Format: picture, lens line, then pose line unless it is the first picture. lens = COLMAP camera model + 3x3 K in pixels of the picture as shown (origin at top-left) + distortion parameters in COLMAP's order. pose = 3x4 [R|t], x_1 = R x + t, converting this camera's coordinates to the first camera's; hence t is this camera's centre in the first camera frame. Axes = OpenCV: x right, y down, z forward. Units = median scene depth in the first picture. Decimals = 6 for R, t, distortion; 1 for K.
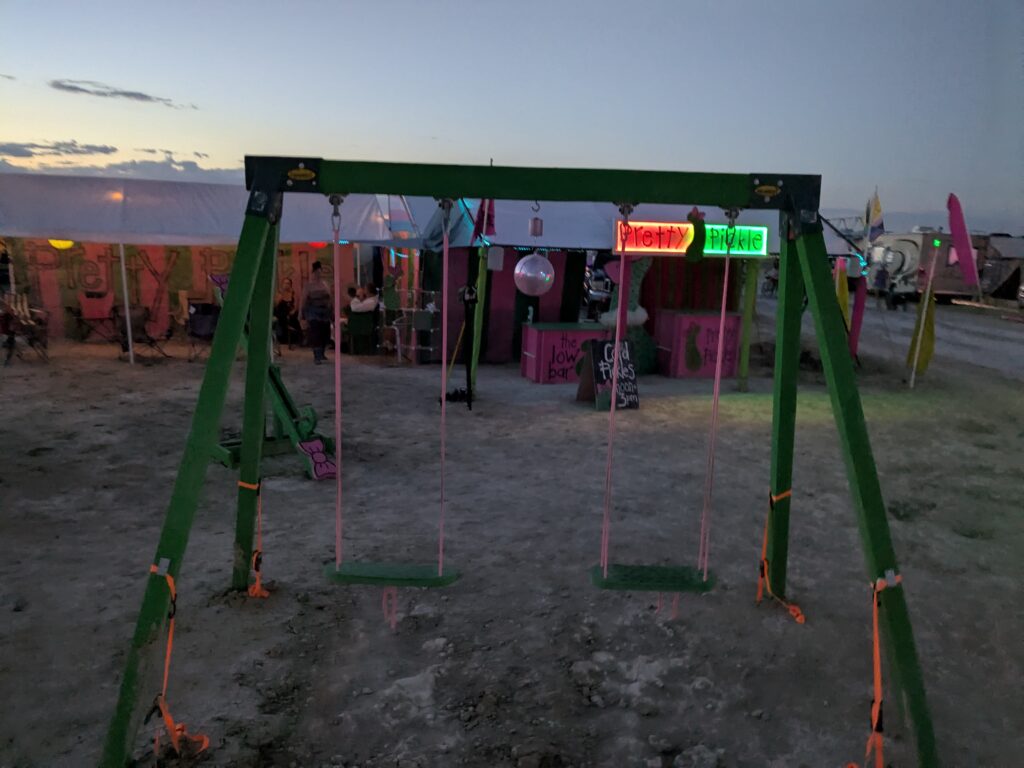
lens RADIAL K [[810.6, 0, 508.6], [0, 810.6, 394.5], [0, 0, 1]] dist [0.060749, -0.092198]
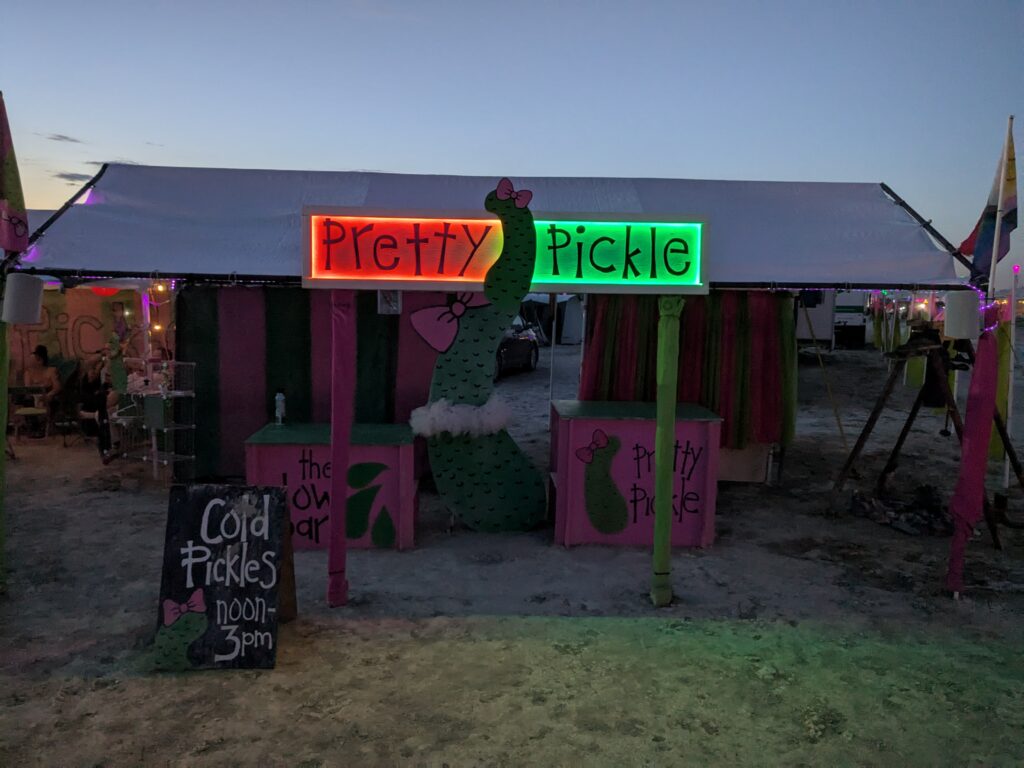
lens RADIAL K [[810.6, 0, 506.9], [0, 810.6, 376.2], [0, 0, 1]] dist [0.060749, -0.092198]
pose [[0.954207, 0.012024, -0.298906, 0.355330], [-0.040799, 0.995086, -0.090214, -0.085276], [0.296353, 0.098278, 0.950009, 0.590233]]
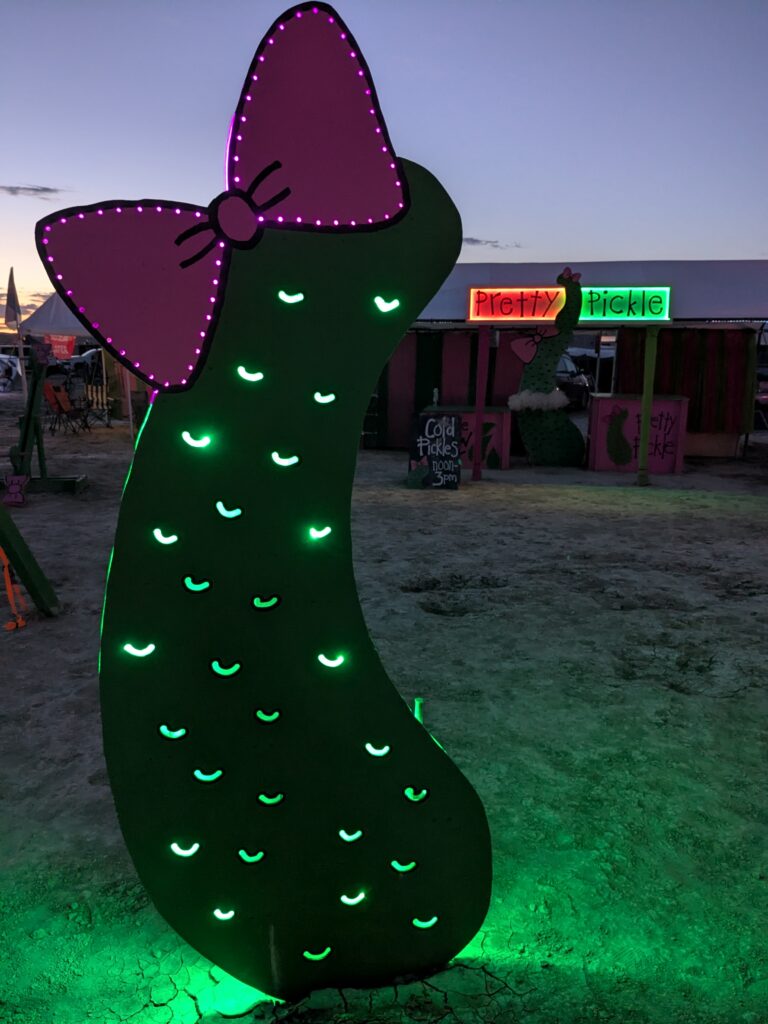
lens RADIAL K [[810.6, 0, 379.3], [0, 810.6, 505.2], [0, 0, 1]] dist [0.060749, -0.092198]
pose [[0.868614, 0.061725, -0.491629, 0.492305], [-0.072548, 0.997361, -0.002958, 0.040686], [0.490149, 0.038236, 0.870800, 0.146496]]
